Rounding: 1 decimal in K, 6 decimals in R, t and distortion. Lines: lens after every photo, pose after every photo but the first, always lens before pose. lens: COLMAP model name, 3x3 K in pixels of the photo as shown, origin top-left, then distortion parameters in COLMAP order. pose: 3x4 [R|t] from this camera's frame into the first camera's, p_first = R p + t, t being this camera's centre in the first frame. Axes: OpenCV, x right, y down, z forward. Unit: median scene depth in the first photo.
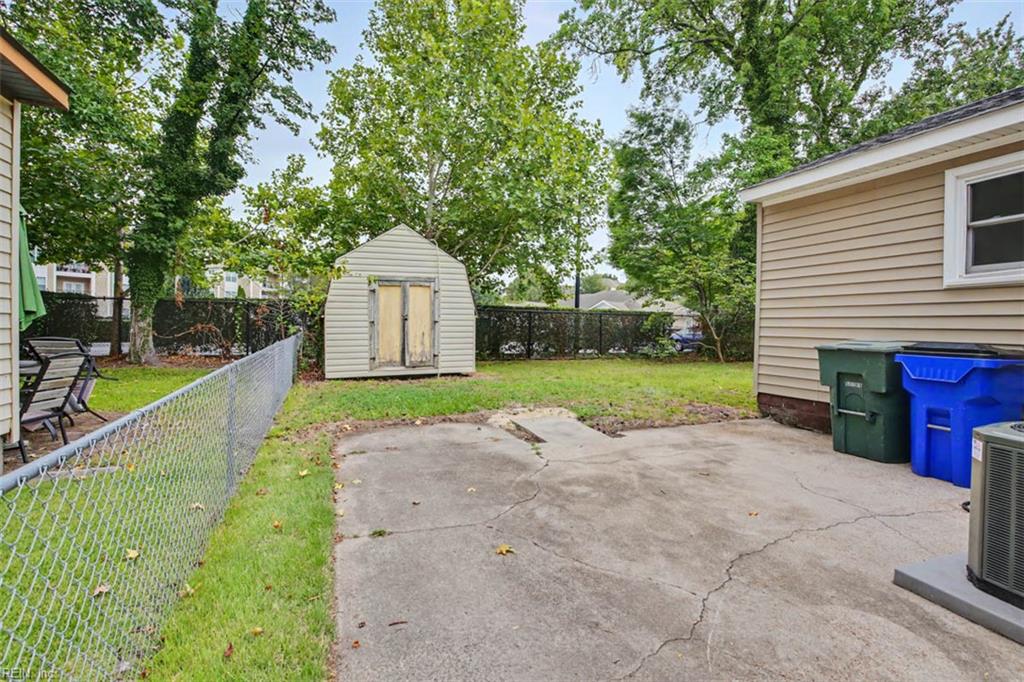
lens RADIAL K [[475.2, 0, 519.3], [0, 475.2, 322.2], [0, 0, 1]] dist [0.002208, 0.000101]
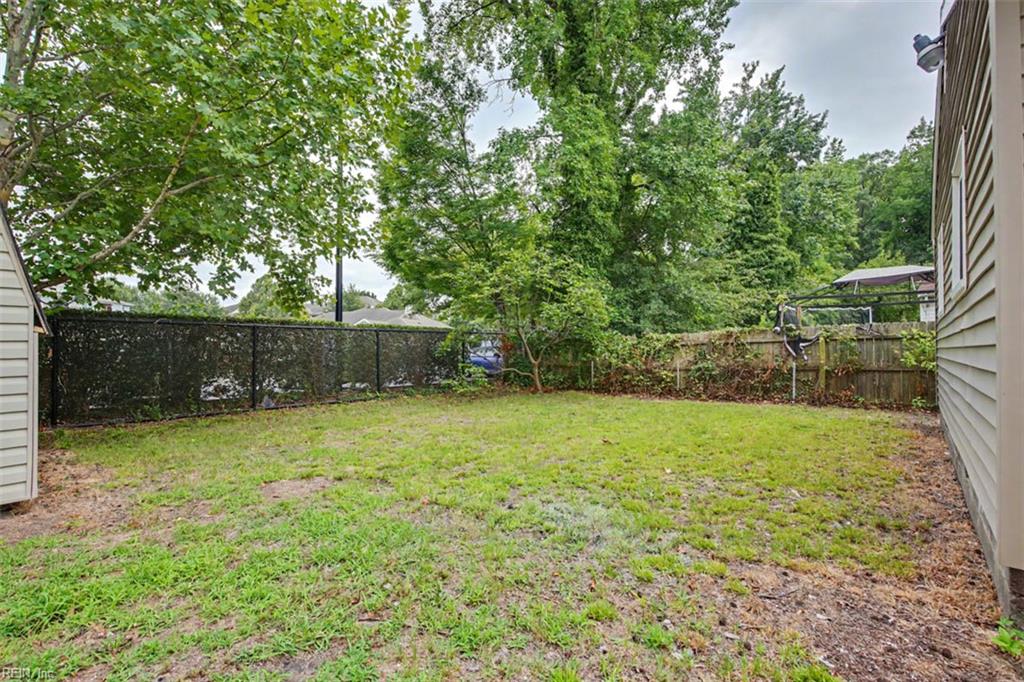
lens RADIAL K [[475.2, 0, 514.3], [0, 475.2, 345.2], [0, 0, 1]] dist [0.002208, 0.000101]
pose [[0.882057, -0.016820, 0.470843, 0.025581], [0.014573, 0.999858, 0.008419, 0.000003], [-0.470918, -0.000565, 0.882177, 0.310856]]
